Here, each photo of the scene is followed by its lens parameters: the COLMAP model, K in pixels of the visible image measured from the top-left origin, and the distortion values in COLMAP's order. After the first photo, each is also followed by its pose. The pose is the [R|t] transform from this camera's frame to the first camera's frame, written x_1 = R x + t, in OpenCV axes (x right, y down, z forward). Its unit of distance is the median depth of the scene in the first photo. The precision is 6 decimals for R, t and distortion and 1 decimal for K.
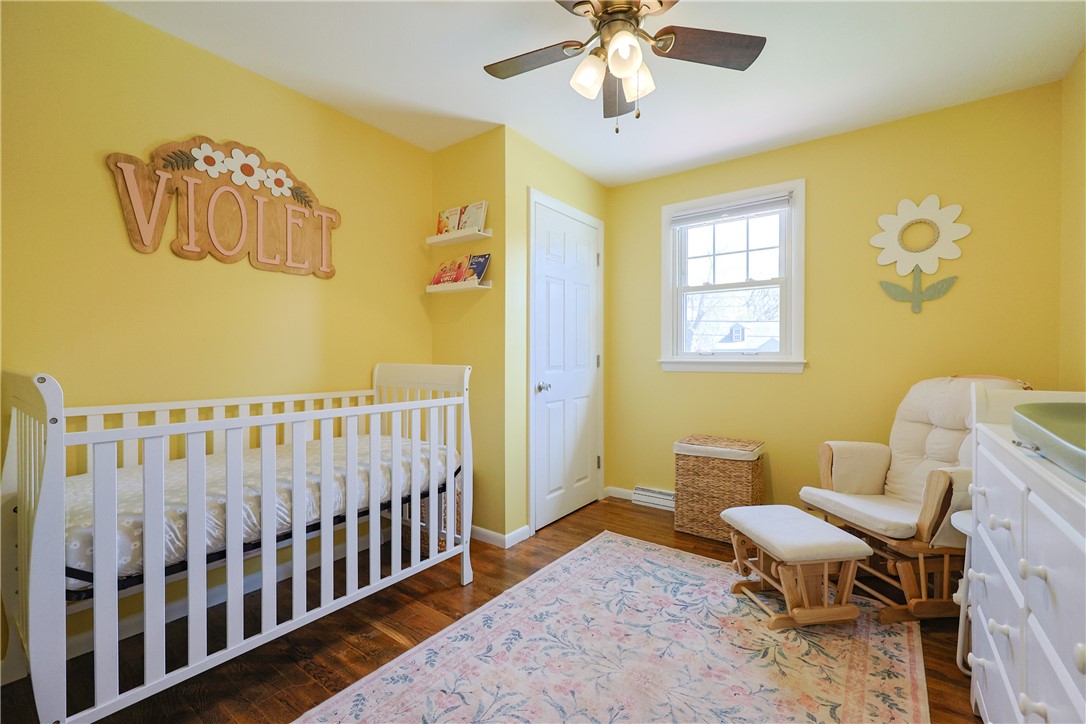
lens RADIAL K [[467.2, 0, 545.8], [0, 467.2, 361.3], [0, 0, 1]] dist [-0.001660, 0.000124]
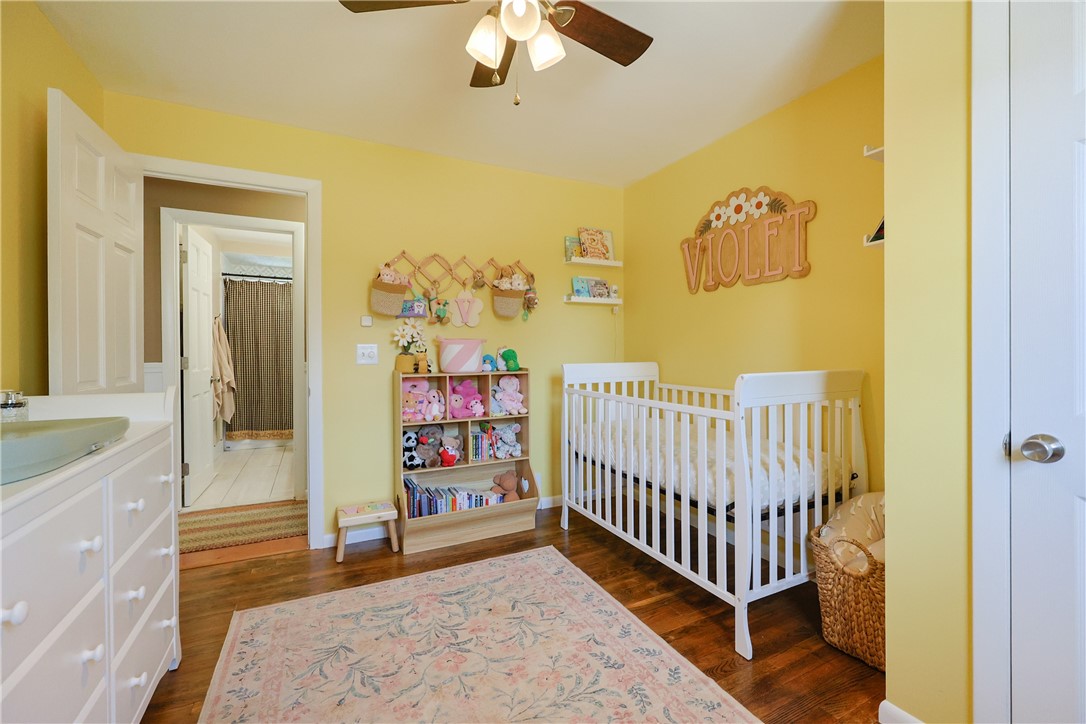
lens RADIAL K [[467.2, 0, 562.2], [0, 467.2, 355.4], [0, 0, 1]] dist [-0.001660, 0.000124]
pose [[-0.444328, 0.005149, -0.895850, 0.737218], [-0.009134, 0.999905, 0.010277, -0.027809], [0.895818, 0.012749, -0.444238, 1.209037]]
